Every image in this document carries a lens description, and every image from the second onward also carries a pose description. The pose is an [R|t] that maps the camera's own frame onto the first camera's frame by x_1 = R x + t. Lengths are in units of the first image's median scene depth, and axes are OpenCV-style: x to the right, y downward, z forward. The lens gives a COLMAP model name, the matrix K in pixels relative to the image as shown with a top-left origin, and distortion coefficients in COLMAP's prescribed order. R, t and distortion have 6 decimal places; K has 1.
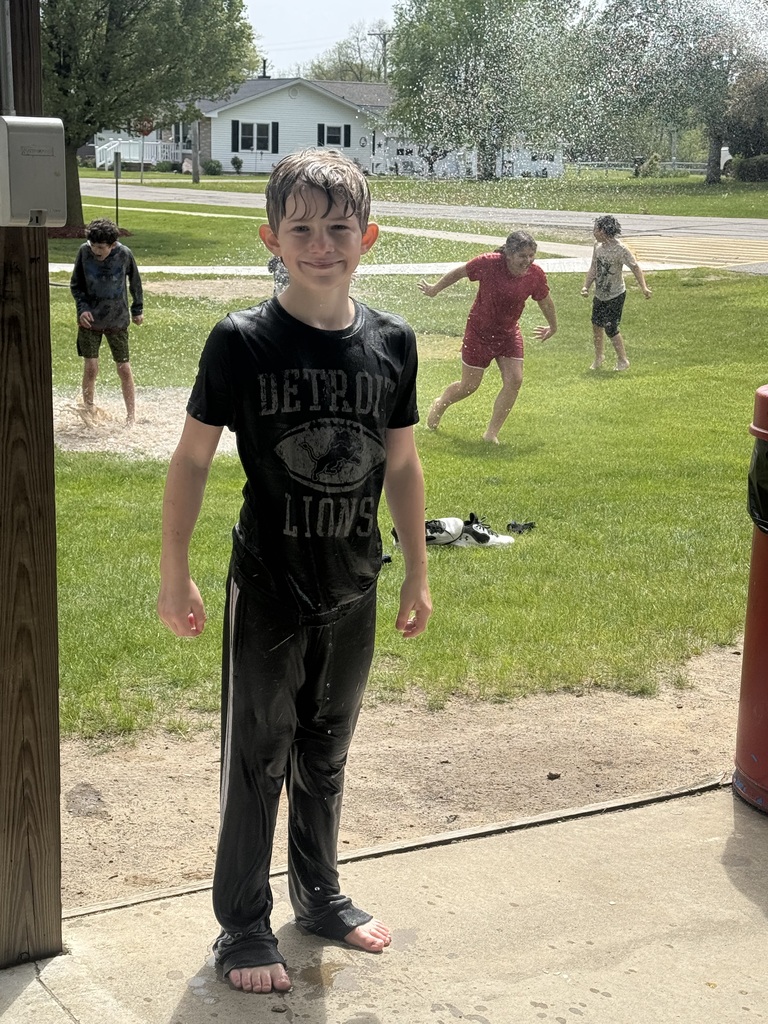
lens RADIAL K [[1838.0, 0, 385.3], [0, 1838.0, 600.1], [0, 0, 1]] dist [-0.006469, 0.021463]
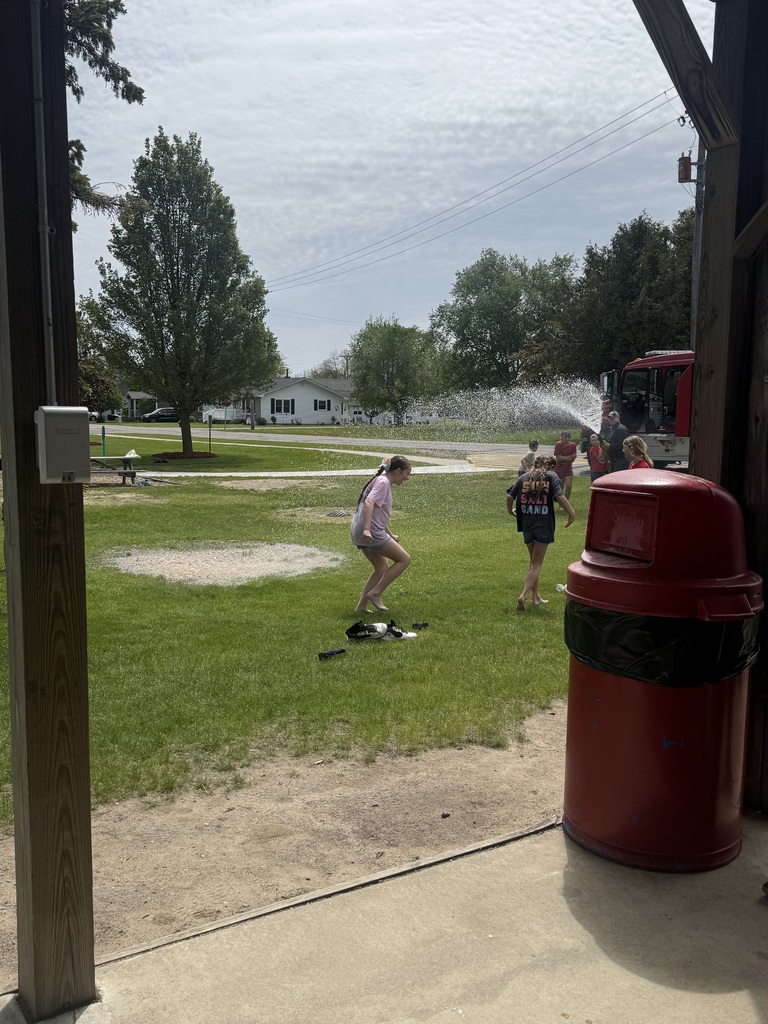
lens RADIAL K [[917.0, 0, 384.0], [0, 917.0, 512.0], [0, 0, 1]] dist [-0.000956, -0.215901]
pose [[0.999246, -0.014493, 0.036020, 0.014494], [0.019061, 0.991345, -0.129893, -0.053287], [-0.033826, 0.130482, 0.990874, 0.188748]]
